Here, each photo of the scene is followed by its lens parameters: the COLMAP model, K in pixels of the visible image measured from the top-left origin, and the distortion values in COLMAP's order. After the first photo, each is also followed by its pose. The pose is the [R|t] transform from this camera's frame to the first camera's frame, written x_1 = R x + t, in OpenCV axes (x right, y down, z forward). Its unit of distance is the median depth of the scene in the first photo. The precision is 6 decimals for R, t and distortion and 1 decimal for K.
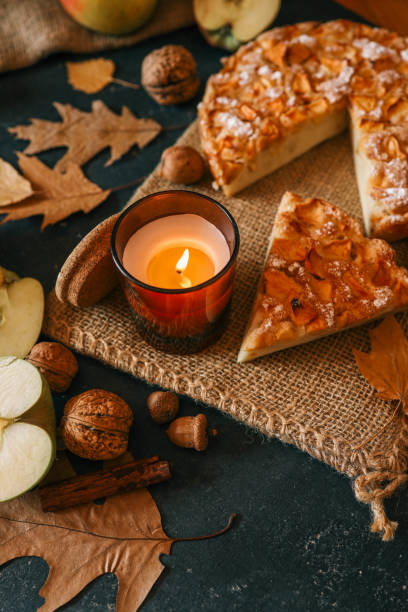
lens RADIAL K [[653.3, 0, 146.2], [0, 653.3, 307.6], [0, 0, 1]] dist [-0.172542, 0.139935]
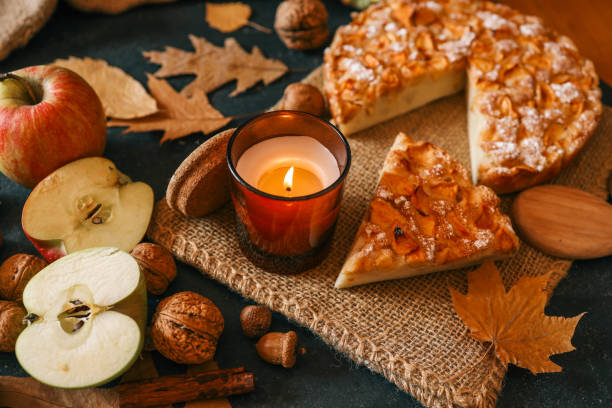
lens RADIAL K [[653.3, 0, 246.5], [0, 653.3, 191.4], [0, 0, 1]] dist [-0.172542, 0.139935]
pose [[0.990720, 0.134808, -0.017320, 0.002708], [-0.135863, 0.978711, -0.153837, 0.104676], [-0.003787, 0.154763, 0.987944, -0.013181]]
